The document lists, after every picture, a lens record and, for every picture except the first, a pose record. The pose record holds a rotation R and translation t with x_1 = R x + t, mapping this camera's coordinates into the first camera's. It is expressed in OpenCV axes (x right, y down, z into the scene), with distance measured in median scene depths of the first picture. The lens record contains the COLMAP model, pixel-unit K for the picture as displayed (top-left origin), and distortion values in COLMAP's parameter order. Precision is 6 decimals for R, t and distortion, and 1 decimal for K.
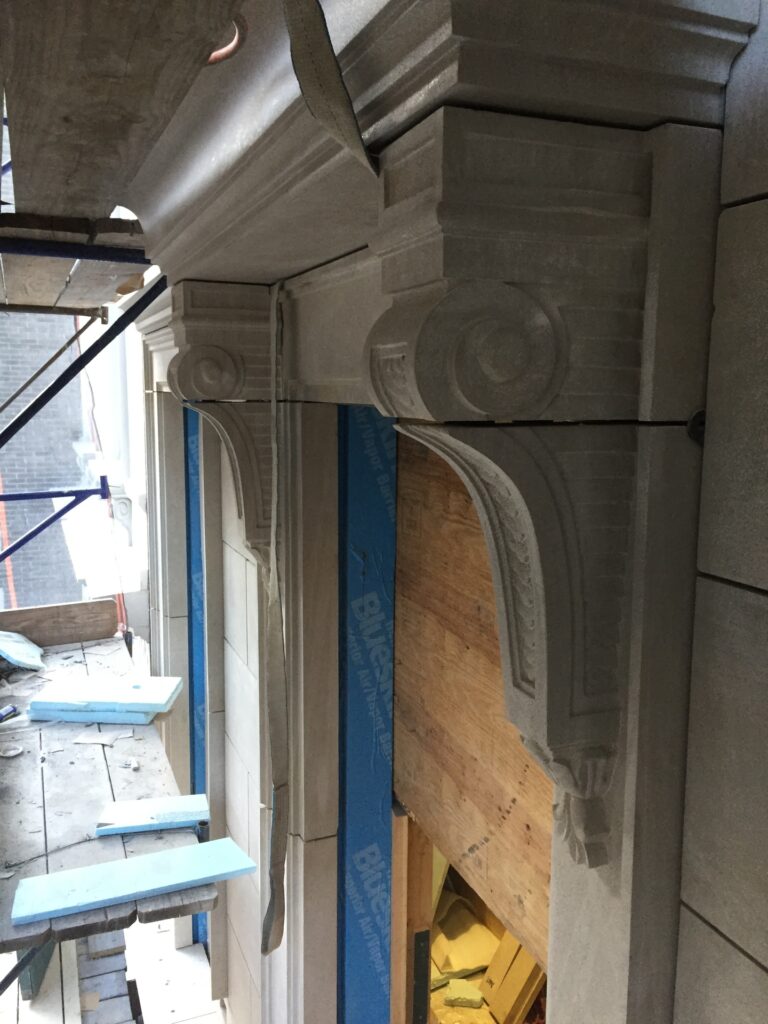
lens RADIAL K [[868.9, 0, 383.6], [0, 868.9, 513.3], [0, 0, 1]] dist [0.063687, -0.082052]
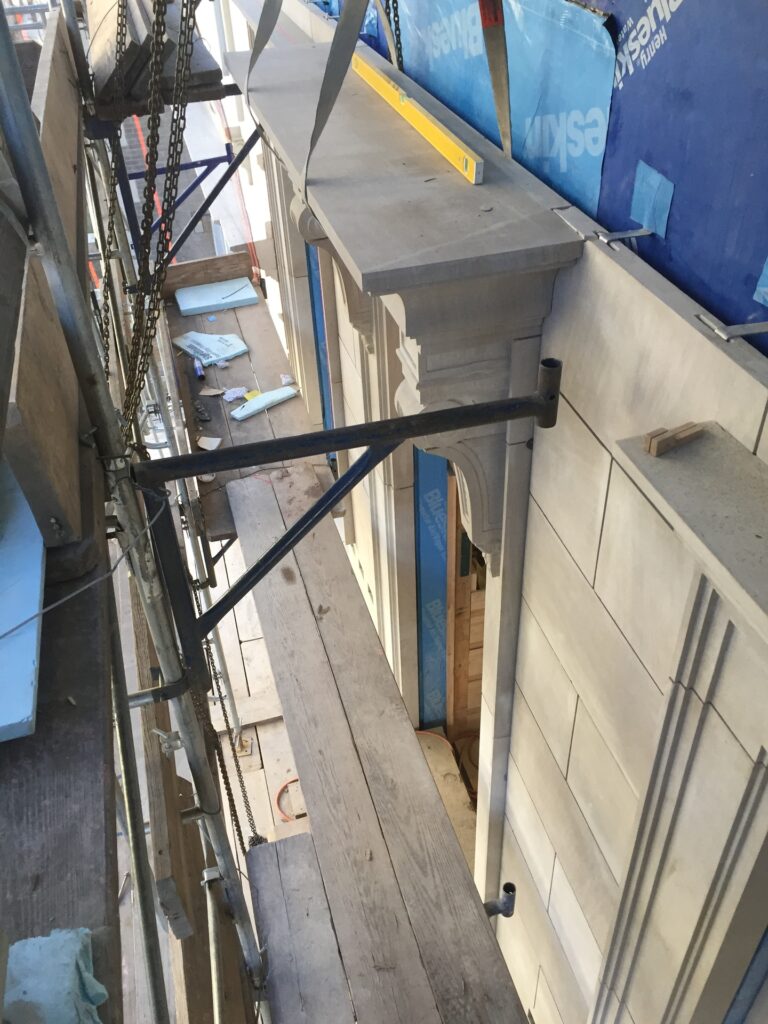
lens RADIAL K [[868.9, 0, 387.0], [0, 868.9, 512.5], [0, 0, 1]] dist [0.063687, -0.082052]
pose [[0.992293, 0.034073, -0.119138, 0.097521], [0.031938, 0.858645, 0.511575, -0.444578], [0.119728, -0.511437, 0.850939, -0.452803]]
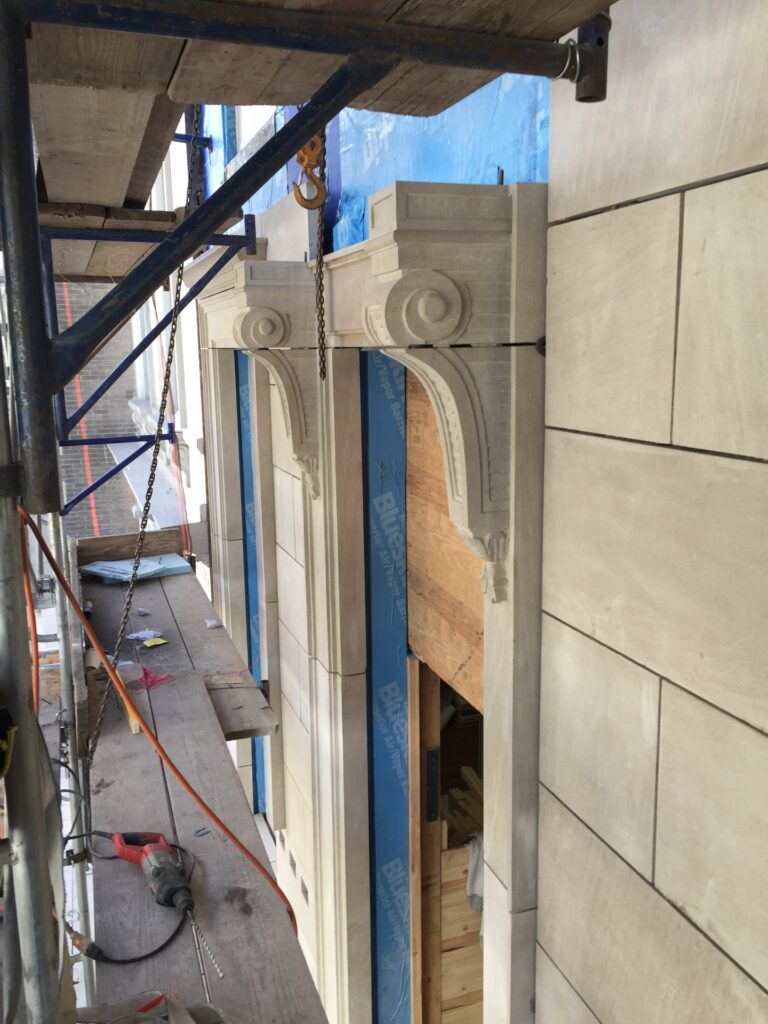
lens RADIAL K [[868.9, 0, 383.9], [0, 868.9, 509.2], [0, 0, 1]] dist [0.063687, -0.082052]
pose [[0.998863, -0.016177, -0.044849, 0.038786], [0.018047, 0.998970, 0.041625, 0.061540], [0.044129, -0.042387, 0.998126, -0.325089]]
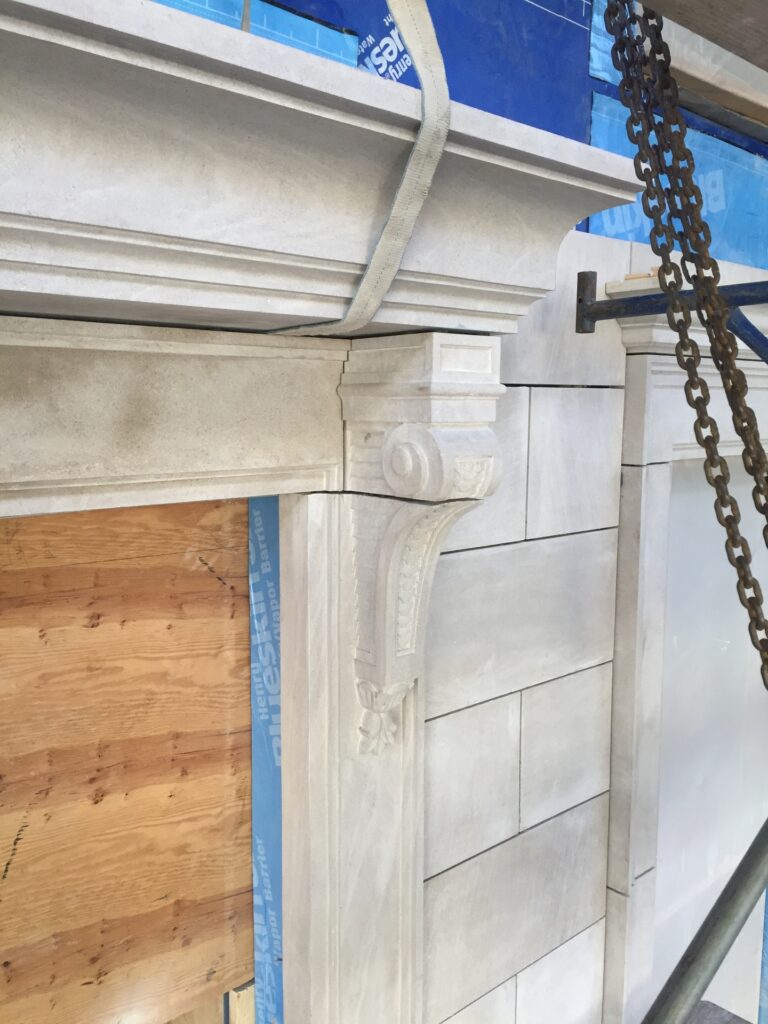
lens RADIAL K [[868.9, 0, 378.7], [0, 868.9, 511.0], [0, 0, 1]] dist [0.063687, -0.082052]
pose [[-0.329789, -0.128866, 0.935218, -0.567686], [0.126820, 0.975613, 0.179153, -0.156330], [-0.935498, 0.177687, -0.305404, 0.637665]]
